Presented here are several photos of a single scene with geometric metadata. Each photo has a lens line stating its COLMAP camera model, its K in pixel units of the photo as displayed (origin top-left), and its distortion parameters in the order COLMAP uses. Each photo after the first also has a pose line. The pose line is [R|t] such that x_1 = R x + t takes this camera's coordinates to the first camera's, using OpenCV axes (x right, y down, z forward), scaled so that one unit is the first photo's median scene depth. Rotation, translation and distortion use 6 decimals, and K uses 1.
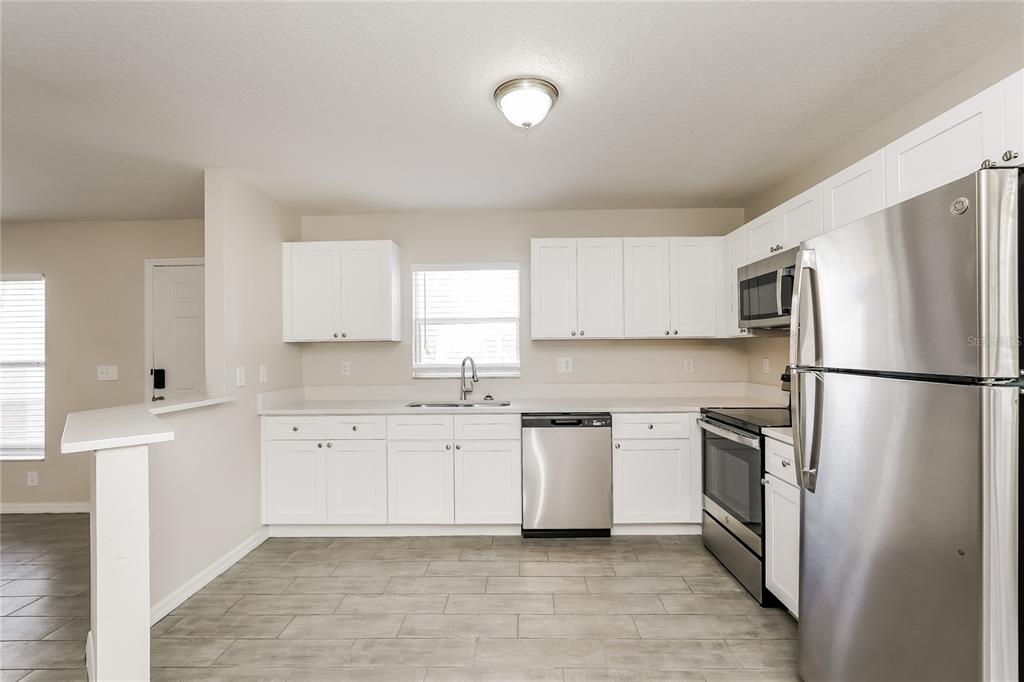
lens RADIAL K [[455.4, 0, 508.3], [0, 455.4, 342.3], [0, 0, 1]] dist [-0.006097, -0.000304]
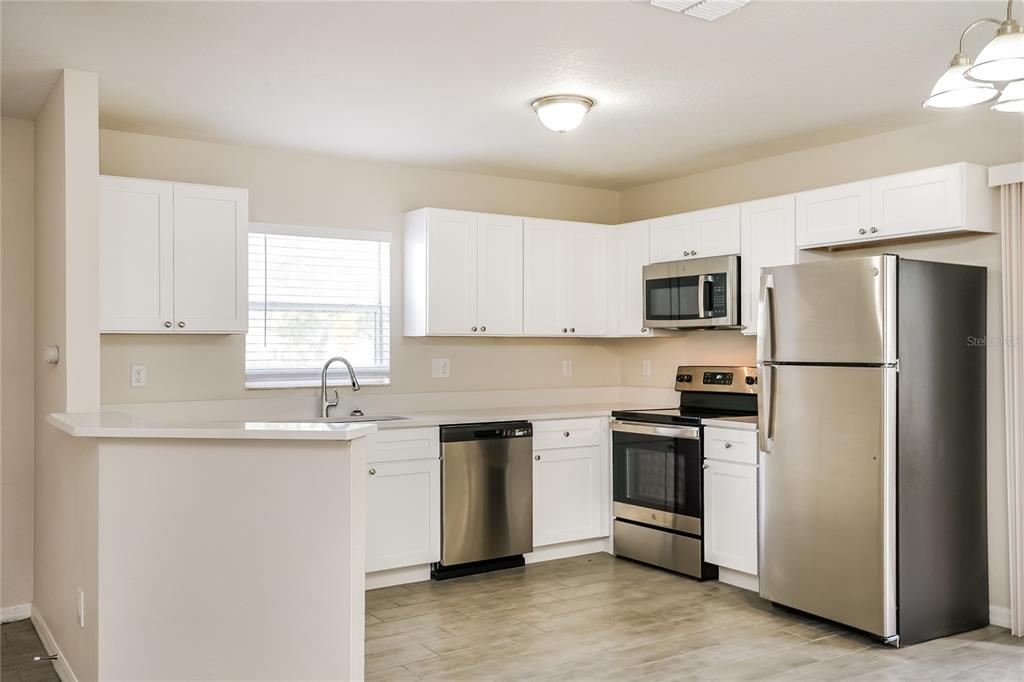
lens RADIAL K [[912.2, 0, 498.1], [0, 912.2, 329.2], [0, 0, 1]] dist [0.007307, 0.027839]
pose [[0.822676, 0.020081, 0.568155, -0.835067], [-0.012918, 0.999778, -0.016632, 0.008534], [-0.568363, 0.006343, 0.822753, -0.414882]]
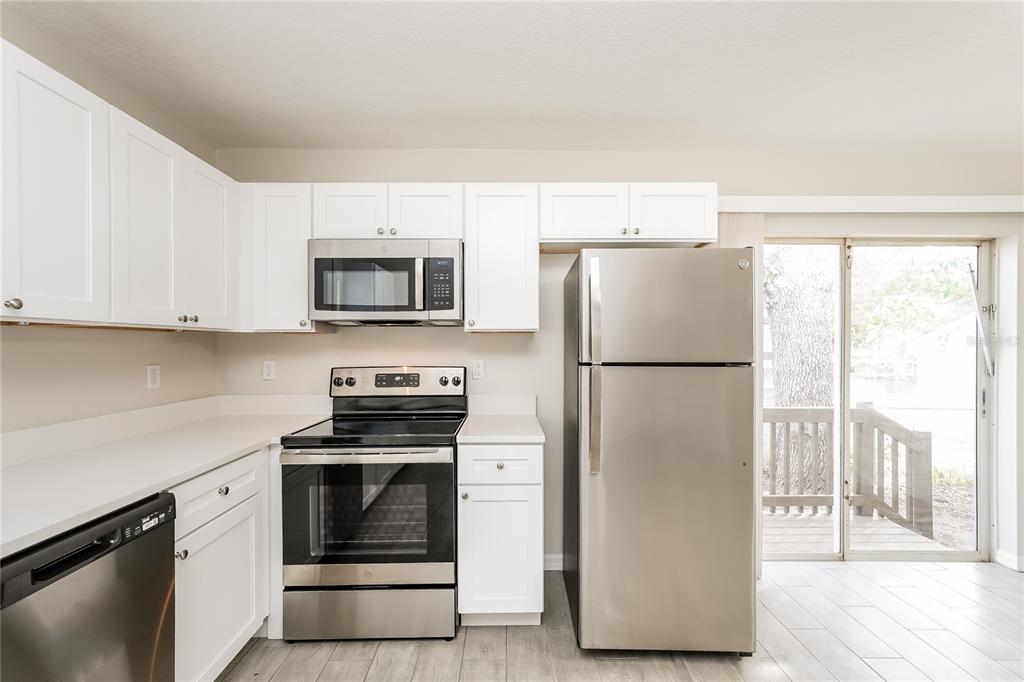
lens RADIAL K [[455.4, 0, 517.4], [0, 455.4, 342.4], [0, 0, 1]] dist [-0.006097, -0.000304]
pose [[-0.050358, 0.012020, 0.998659, -0.246115], [-0.009669, 0.999875, -0.012522, 0.011709], [-0.998684, -0.010286, -0.050236, 0.682597]]
